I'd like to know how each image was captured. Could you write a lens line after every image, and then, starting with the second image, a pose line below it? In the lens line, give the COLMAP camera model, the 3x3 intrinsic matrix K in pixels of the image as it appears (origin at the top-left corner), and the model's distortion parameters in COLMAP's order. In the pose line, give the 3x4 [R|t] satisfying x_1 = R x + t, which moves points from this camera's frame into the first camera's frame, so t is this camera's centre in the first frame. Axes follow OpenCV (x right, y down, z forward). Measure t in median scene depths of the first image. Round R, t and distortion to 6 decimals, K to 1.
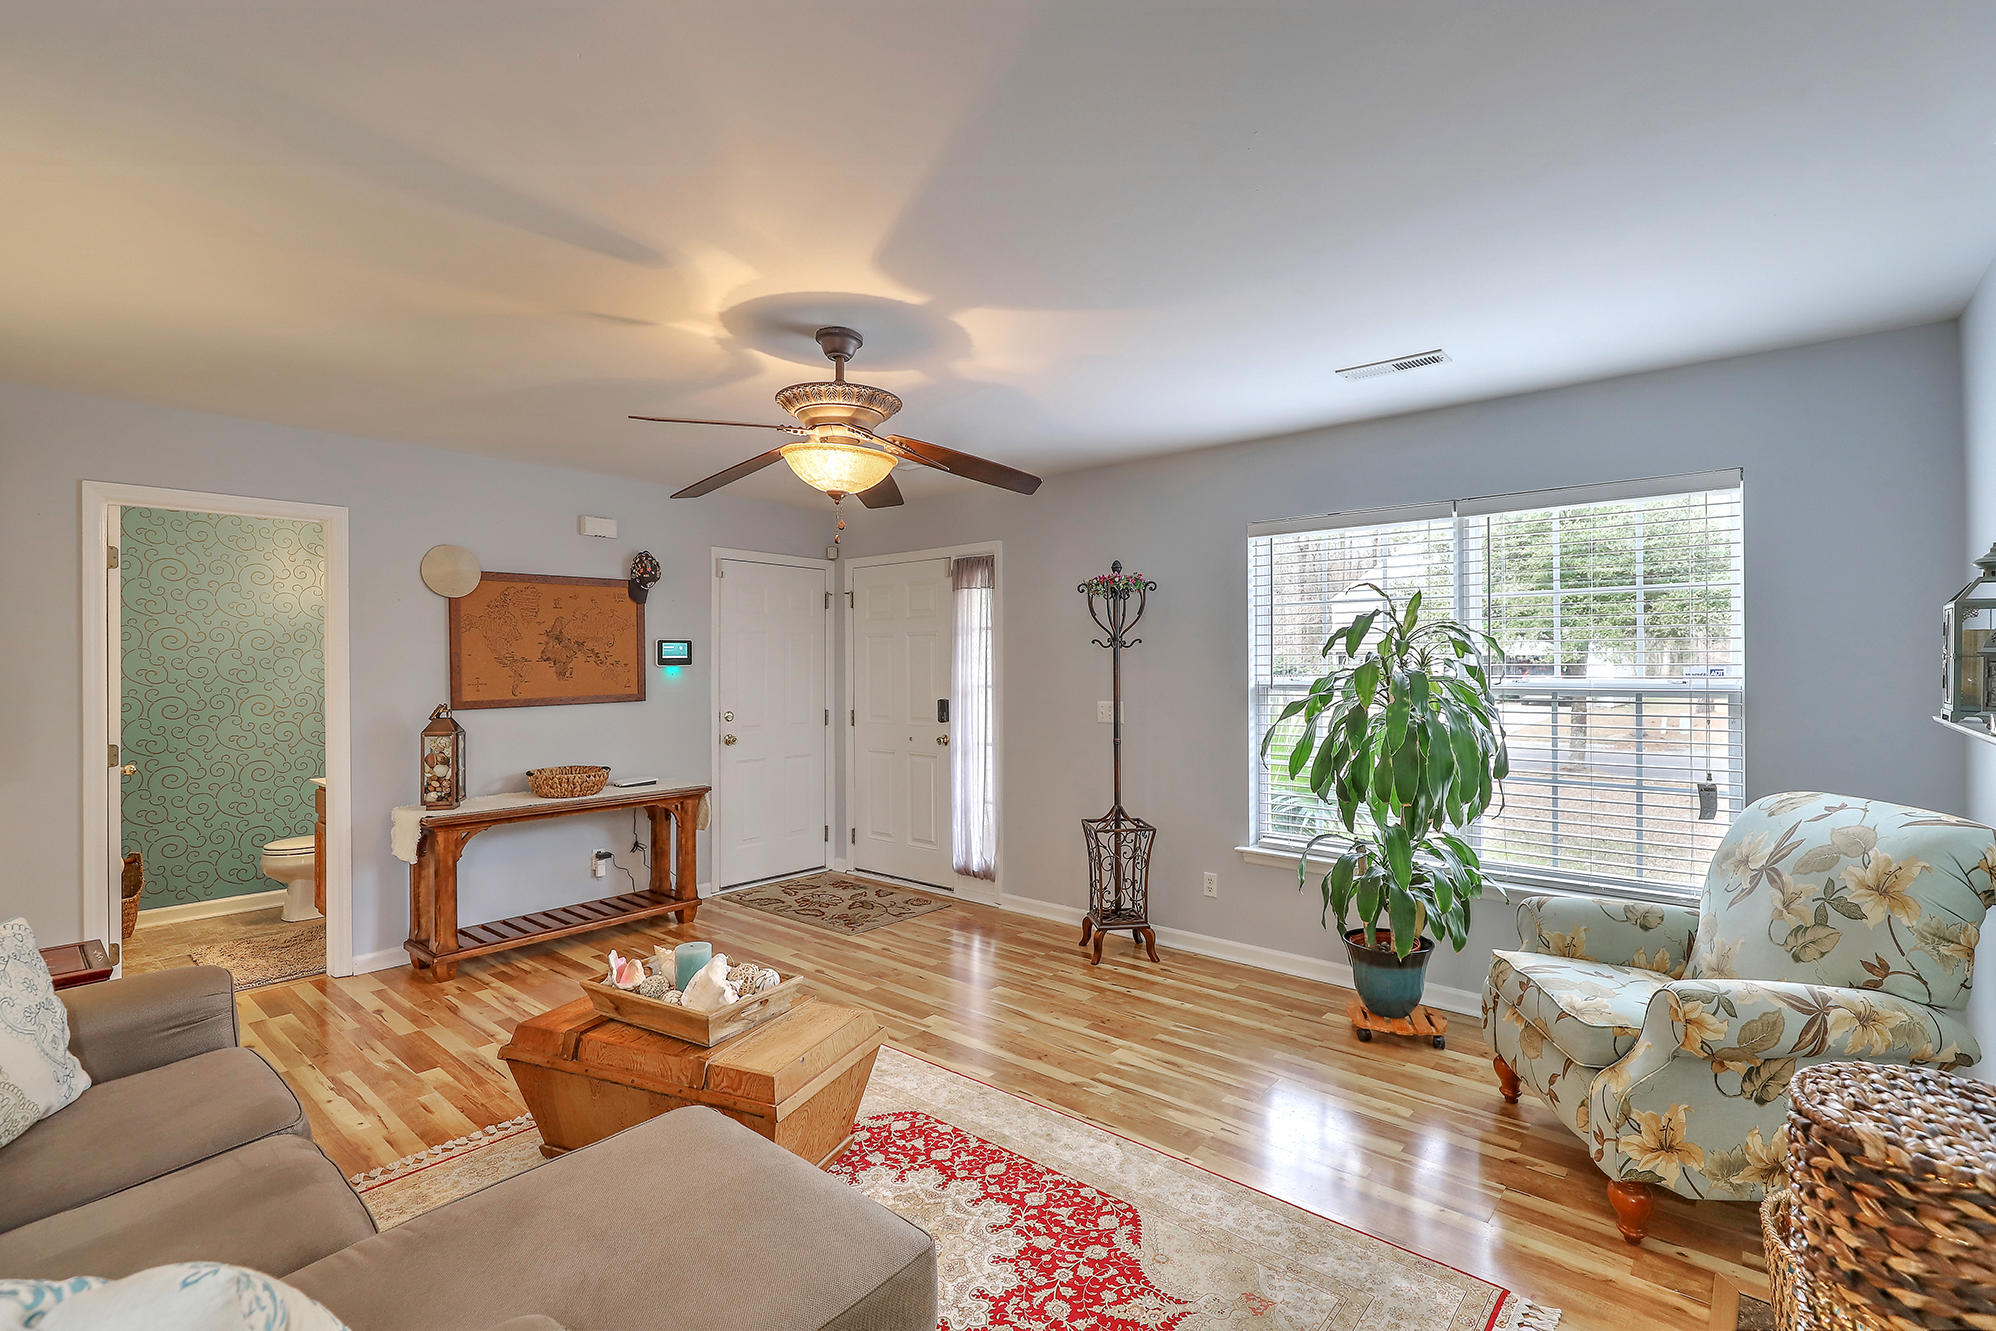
lens RADIAL K [[866.9, 0, 974.2], [0, 866.9, 683.5], [0, 0, 1]] dist [0.000450, 0.000191]
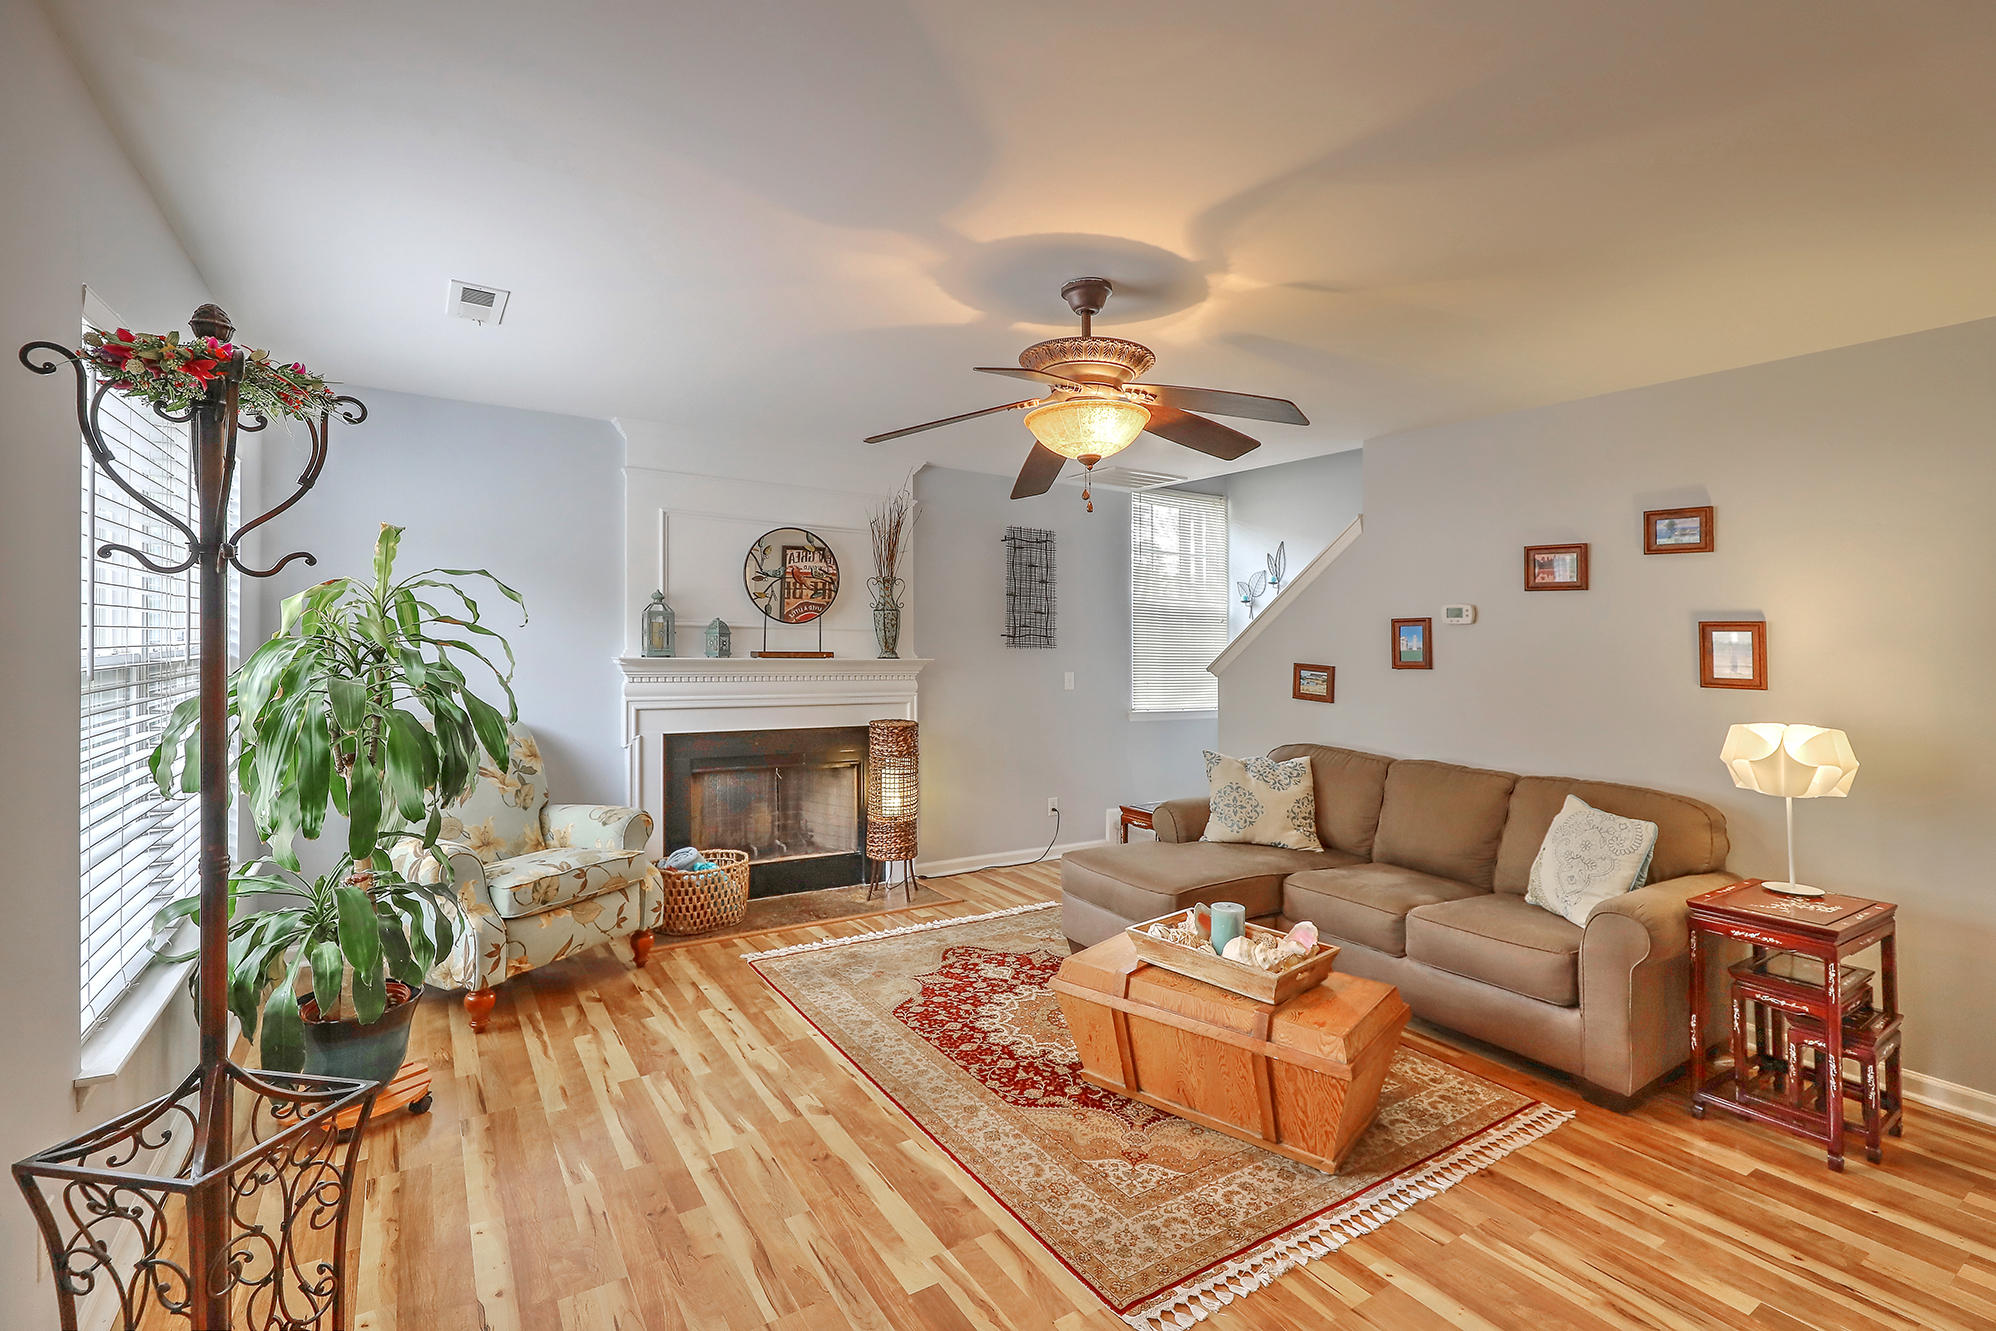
lens RADIAL K [[927.3, 0, 969.9], [0, 927.3, 614.1], [0, 0, 1]] dist [-0.000846, -0.000209]
pose [[-0.954614, -0.001782, 0.297841, -0.258741], [-0.005340, 0.999924, -0.011134, -0.028695], [-0.297799, -0.012220, -0.954551, 1.589456]]
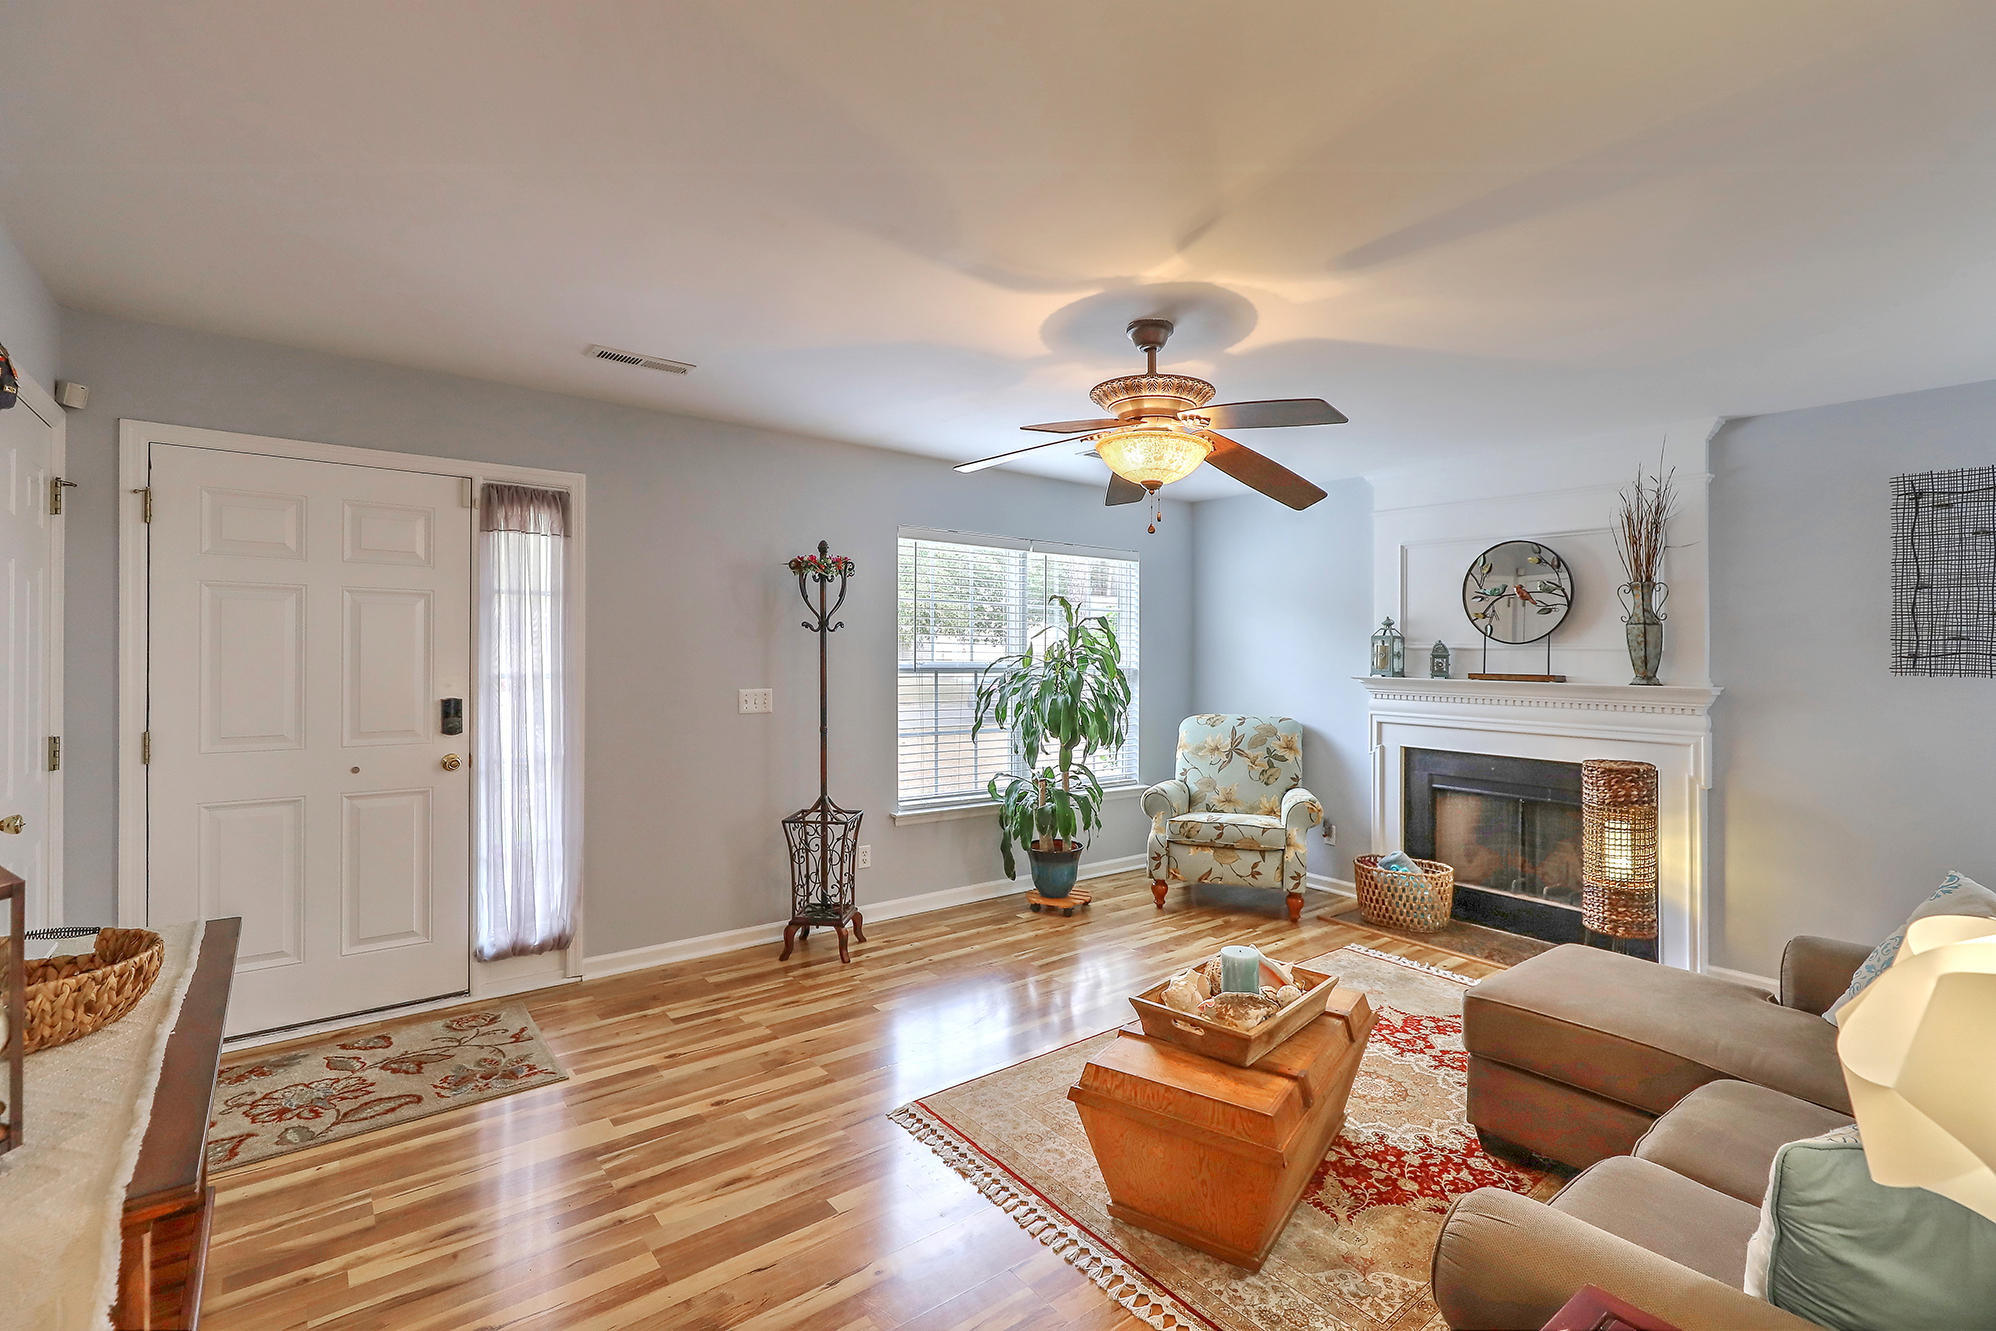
lens RADIAL K [[895.9, 0, 1009.3], [0, 895.9, 660.8], [0, 0, 1]] dist [-0.000058, 0.000087]
pose [[0.202526, -0.005611, 0.979261, -0.968768], [0.006792, 0.999968, 0.004325, -0.015036], [-0.979253, 0.005775, 0.202557, 0.760523]]
